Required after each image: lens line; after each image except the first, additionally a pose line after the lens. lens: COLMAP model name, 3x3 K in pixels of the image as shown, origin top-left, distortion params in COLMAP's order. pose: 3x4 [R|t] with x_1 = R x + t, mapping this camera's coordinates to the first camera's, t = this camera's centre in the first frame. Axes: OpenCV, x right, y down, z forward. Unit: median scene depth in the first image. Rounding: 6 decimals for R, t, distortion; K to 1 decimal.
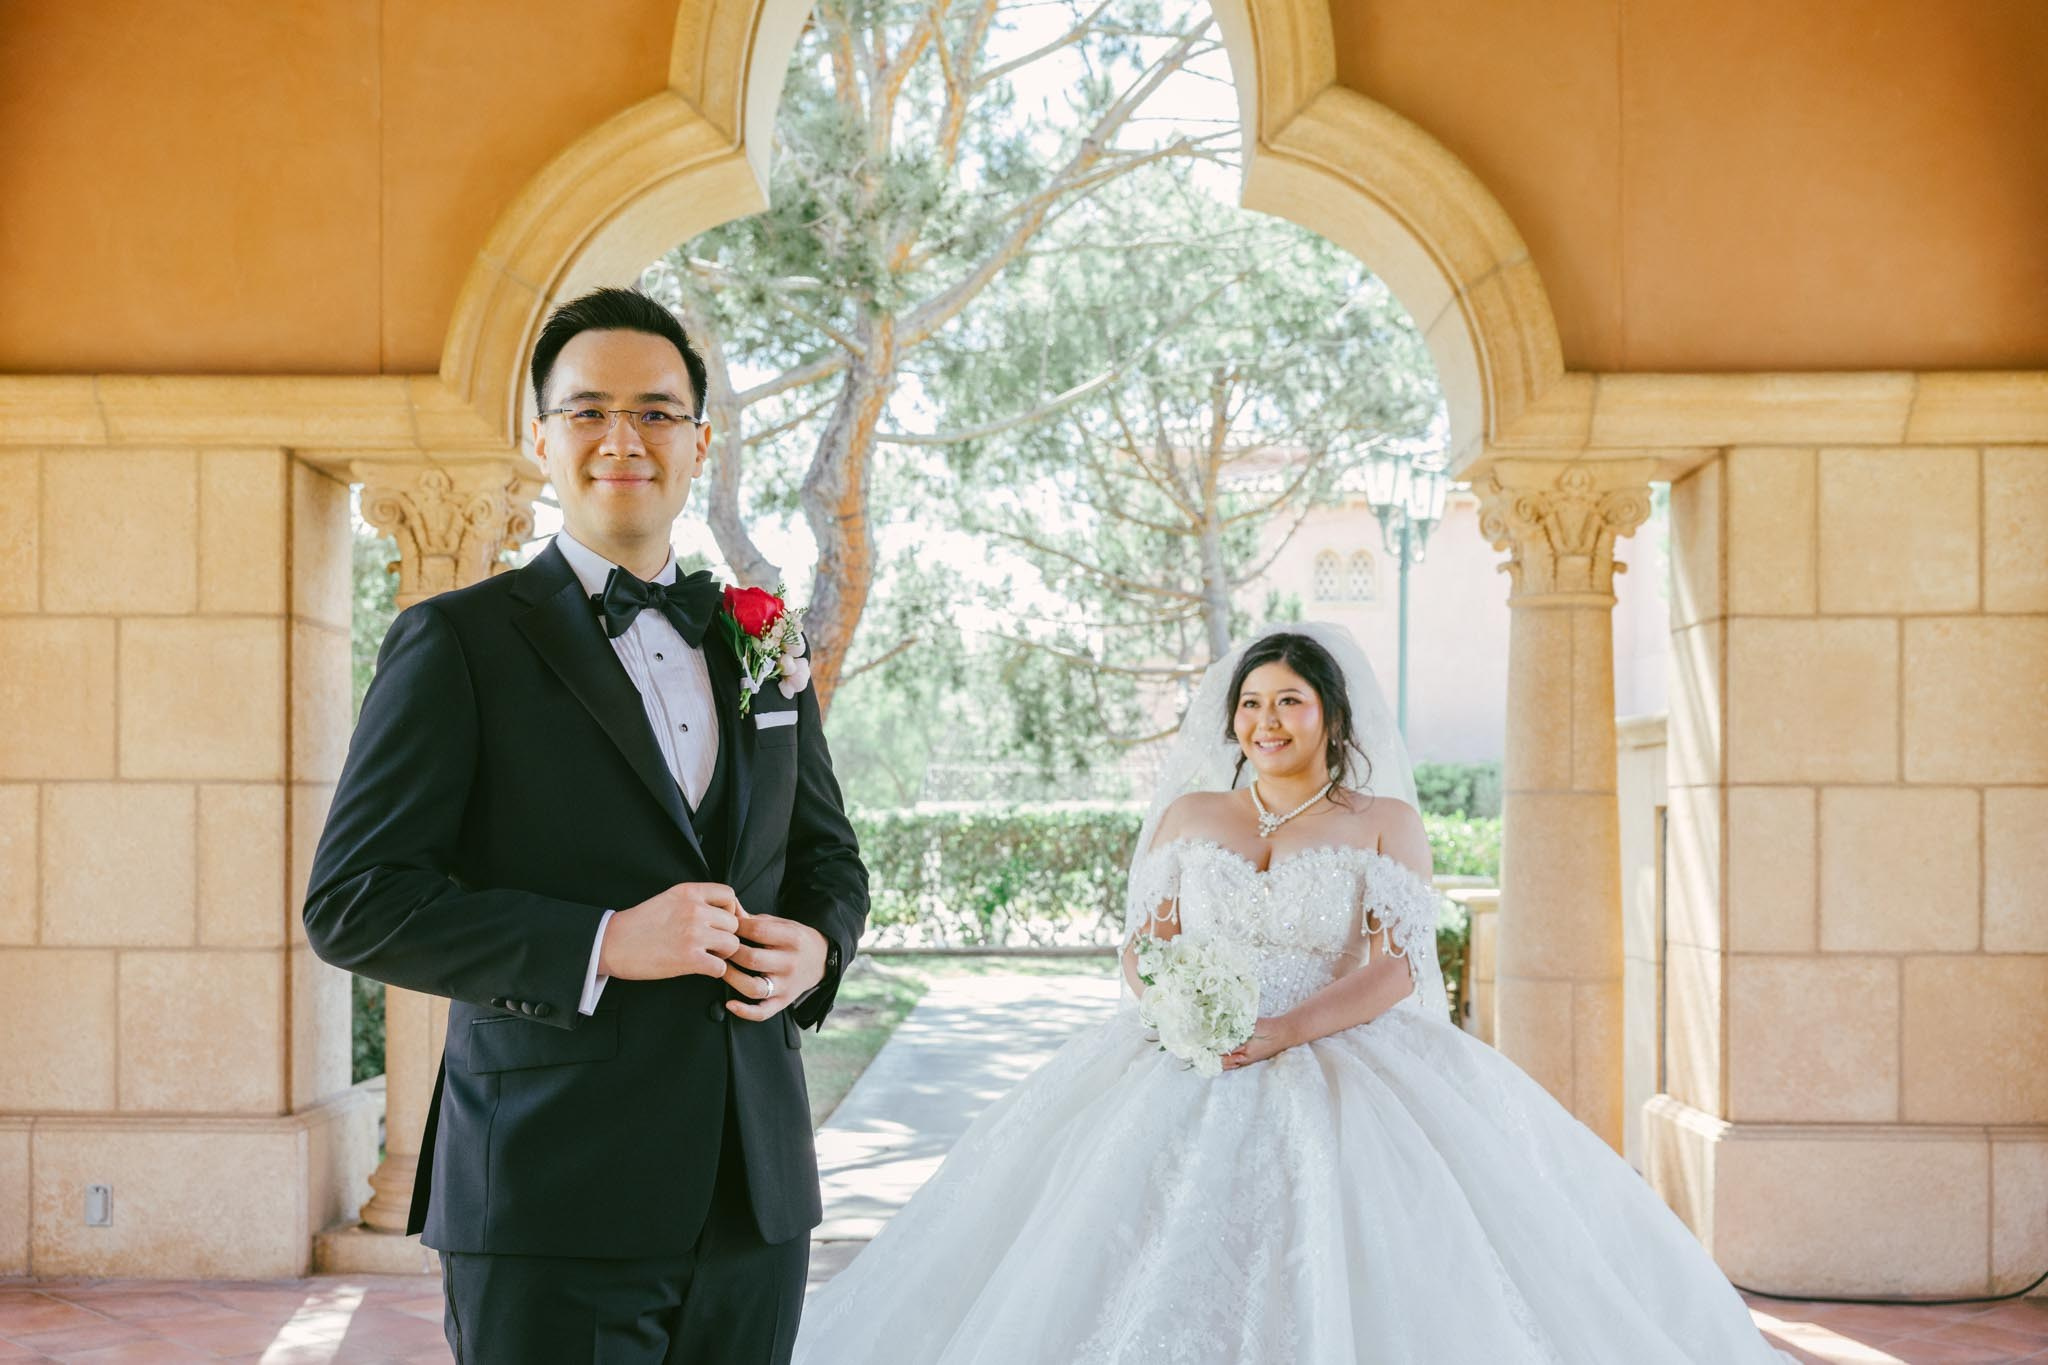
lens RADIAL K [[2322.7, 0, 993.4], [0, 2322.7, 837.9], [0, 0, 1]] dist [0.011723, 0.008807]
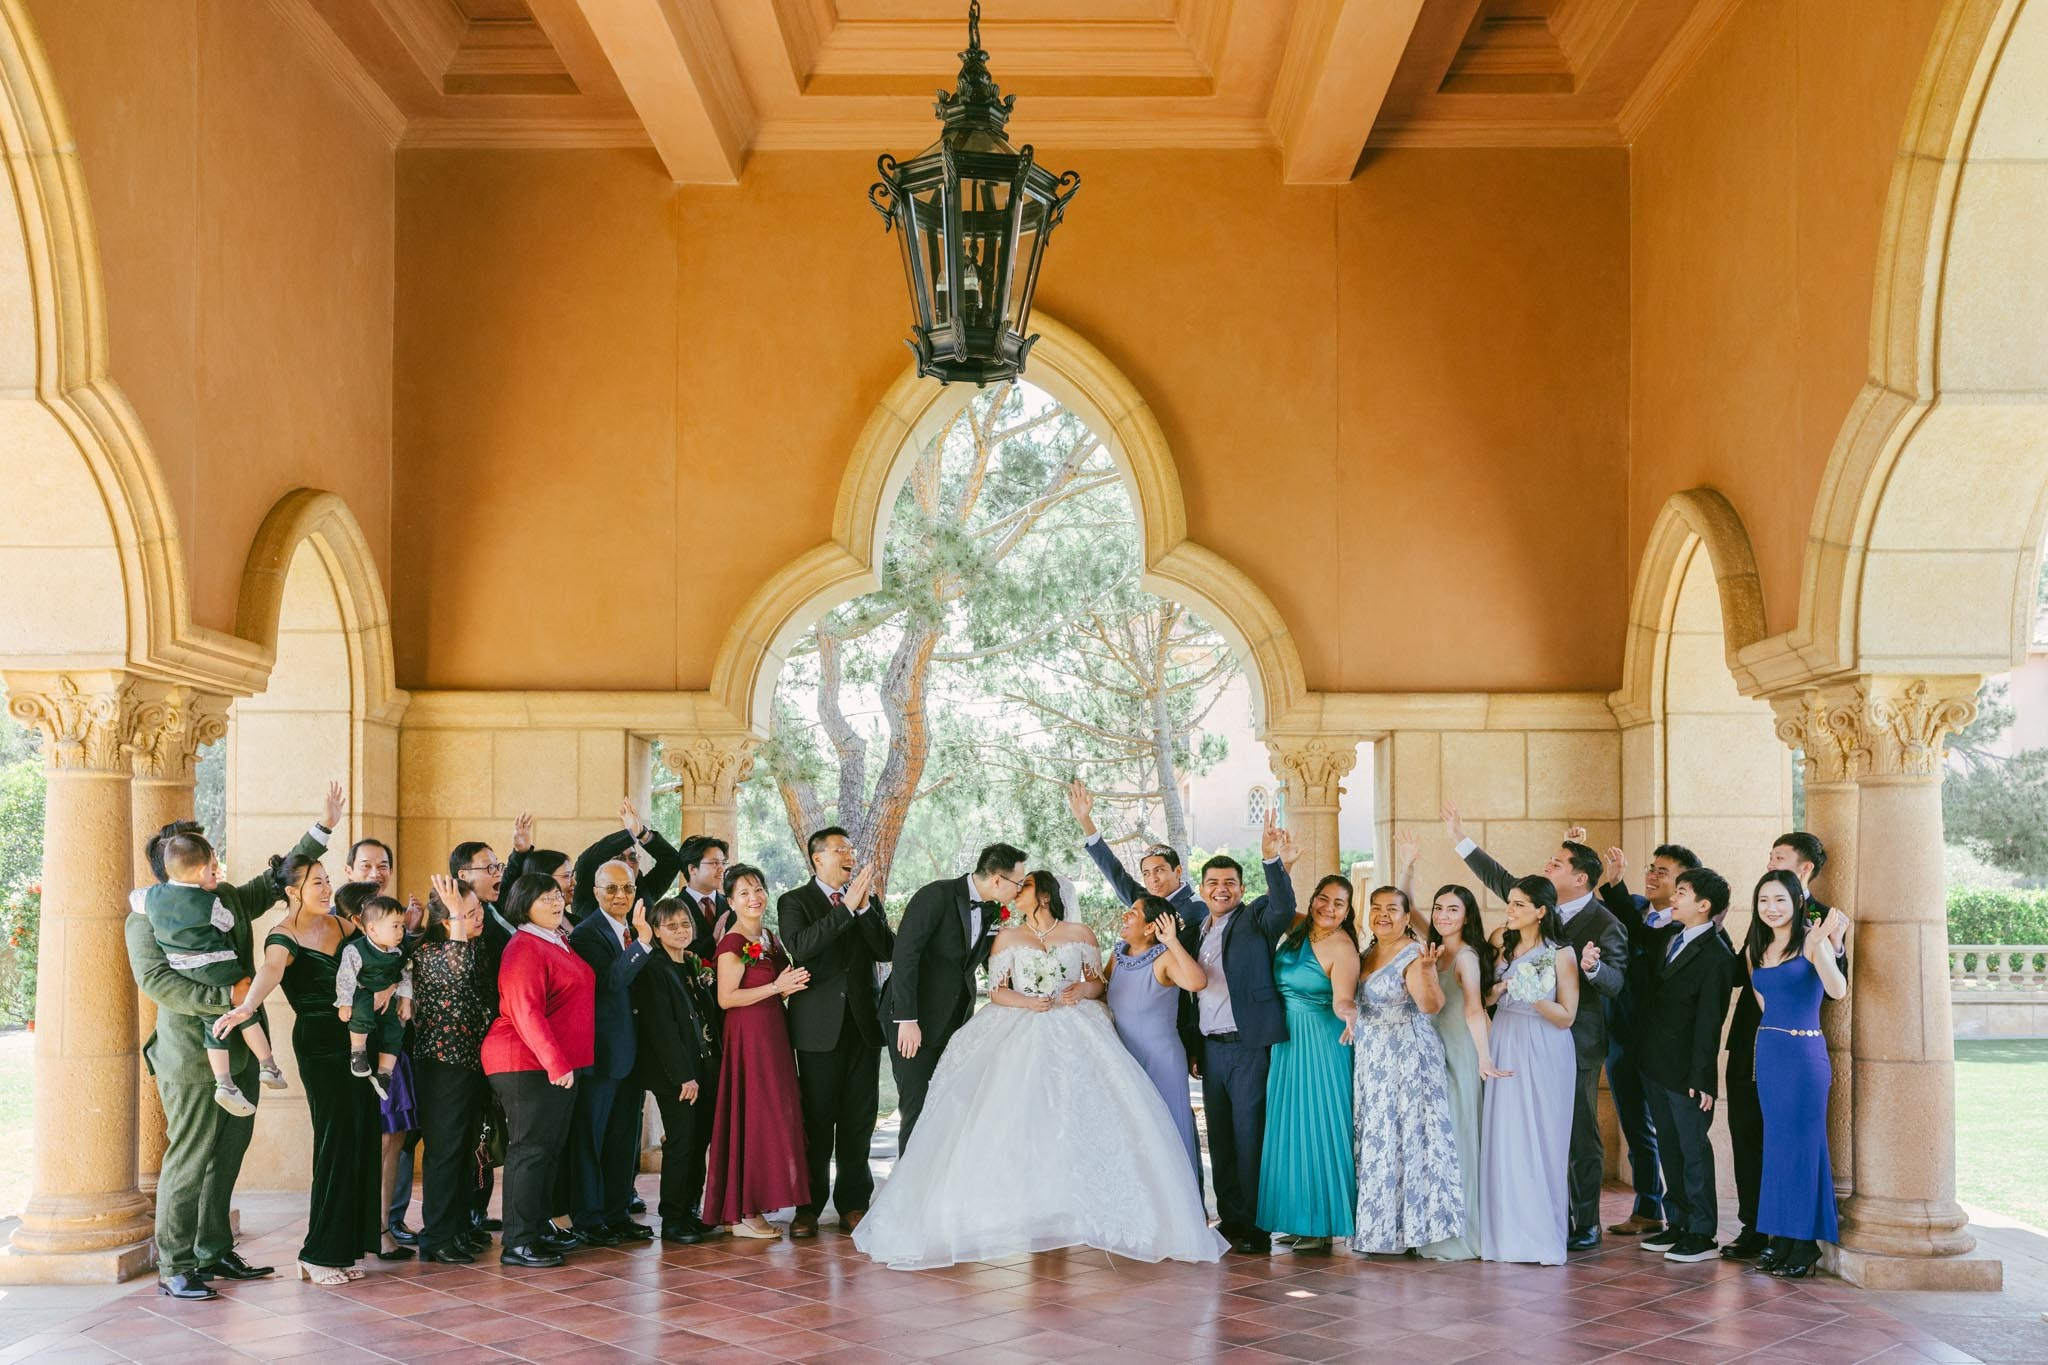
lens RADIAL K [[1987.7, 0, 1072.1], [0, 1987.7, 870.7], [0, 0, 1]] dist [0.016258, 0.005859]
pose [[0.999821, -0.000581, 0.018932, 0.023256], [0.000757, 0.999957, -0.009289, -0.038678], [-0.018926, 0.009302, 0.999778, -0.595175]]
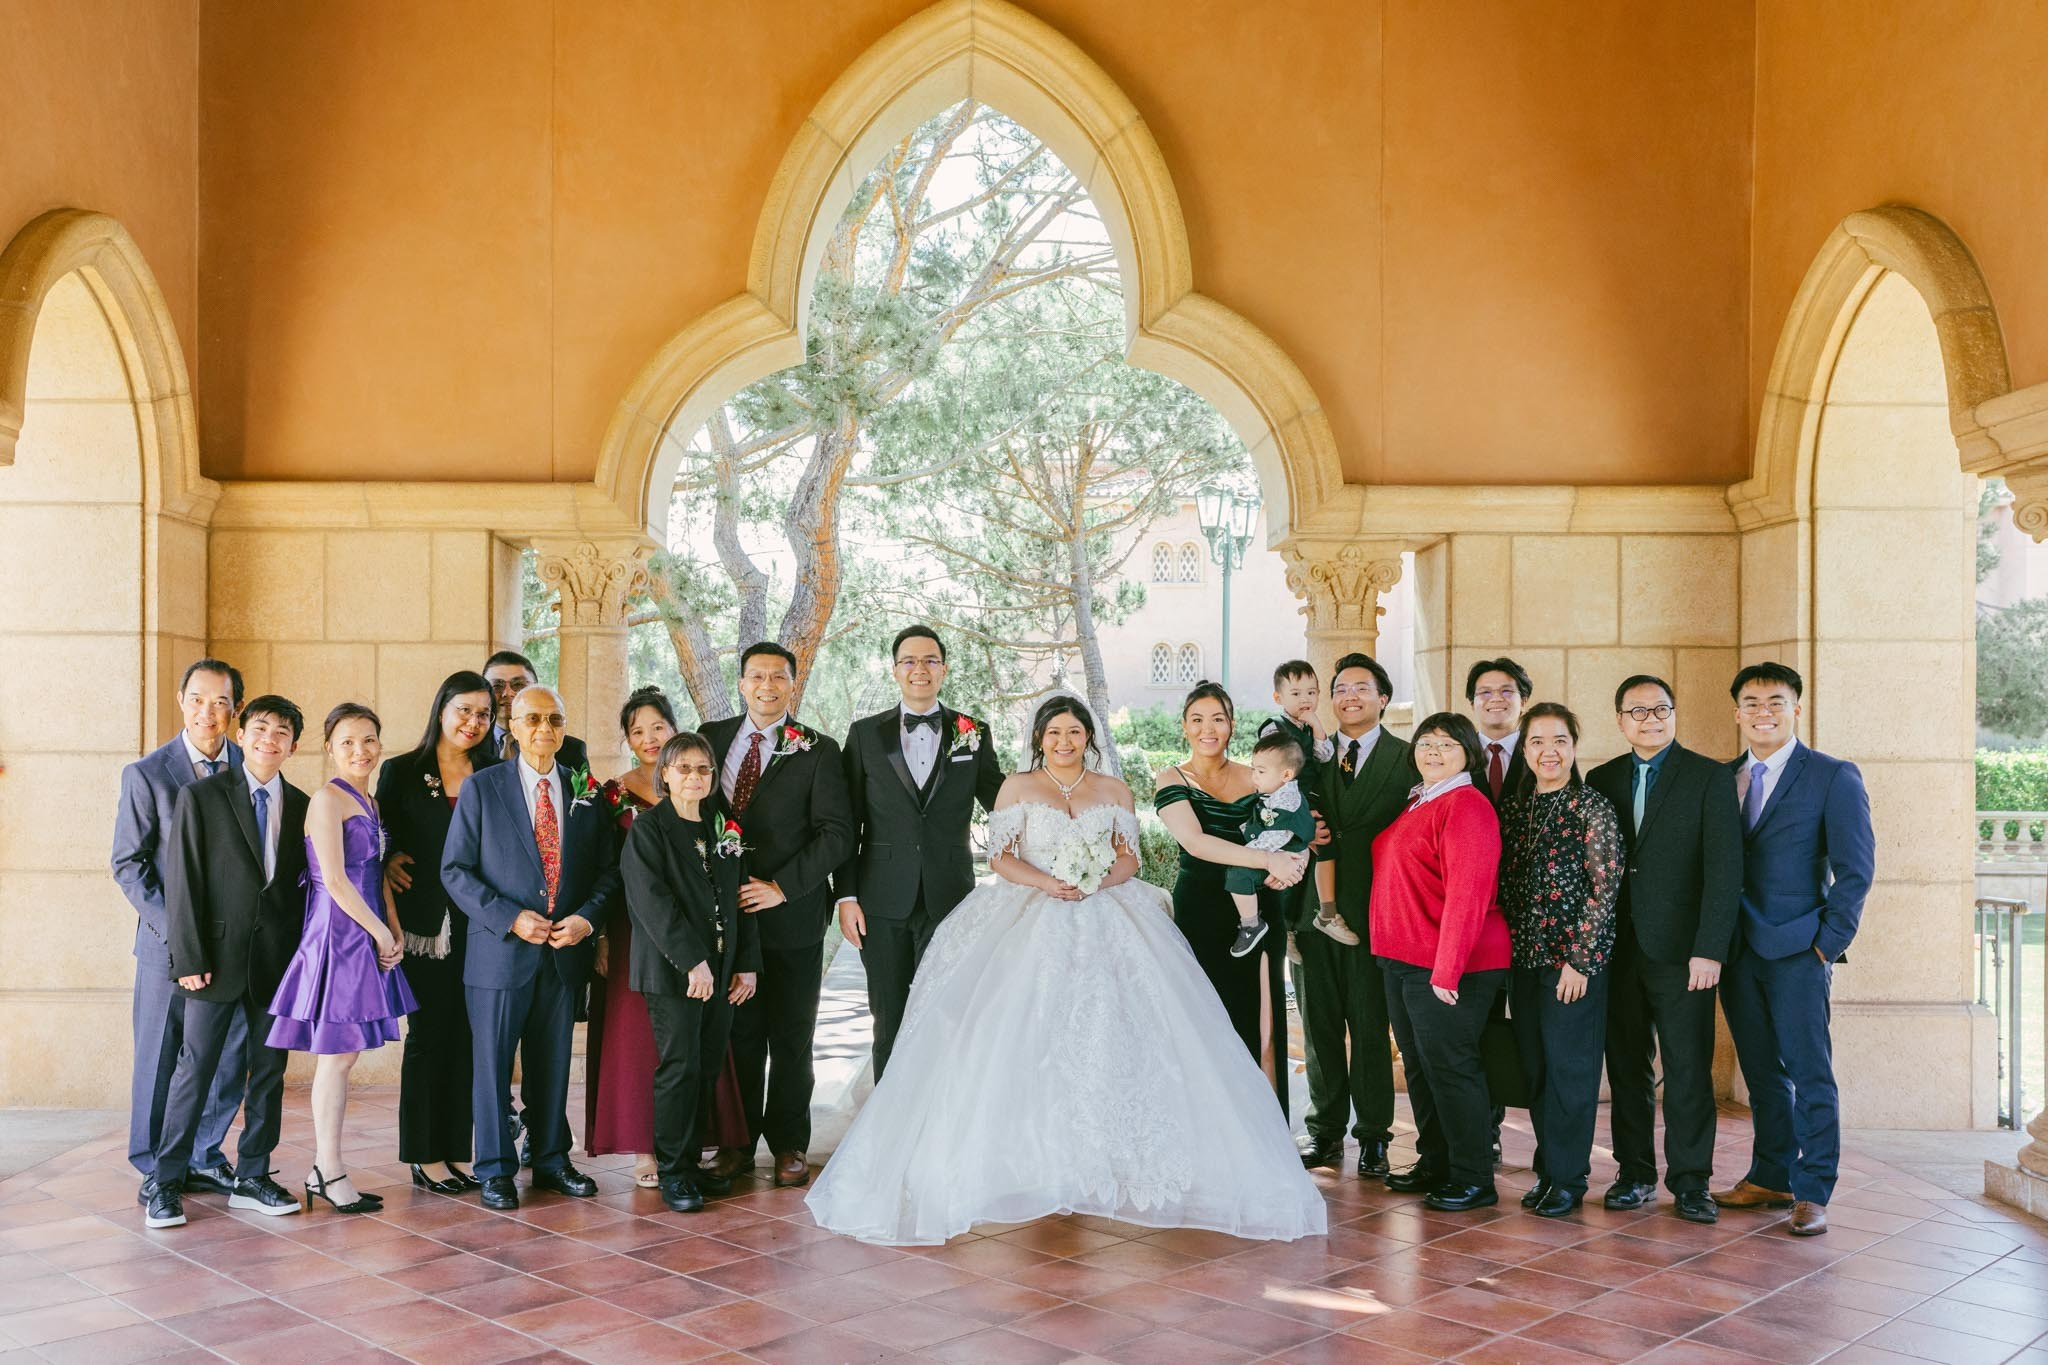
lens RADIAL K [[1853.6, 0, 904.1], [0, 1853.6, 770.5], [0, 0, 1]] dist [0.010548, -0.006498]
pose [[0.999984, 0.002928, 0.004874, -0.042480], [-0.002964, 0.999968, 0.007391, -0.022532], [-0.004852, -0.007405, 0.999961, -0.192978]]
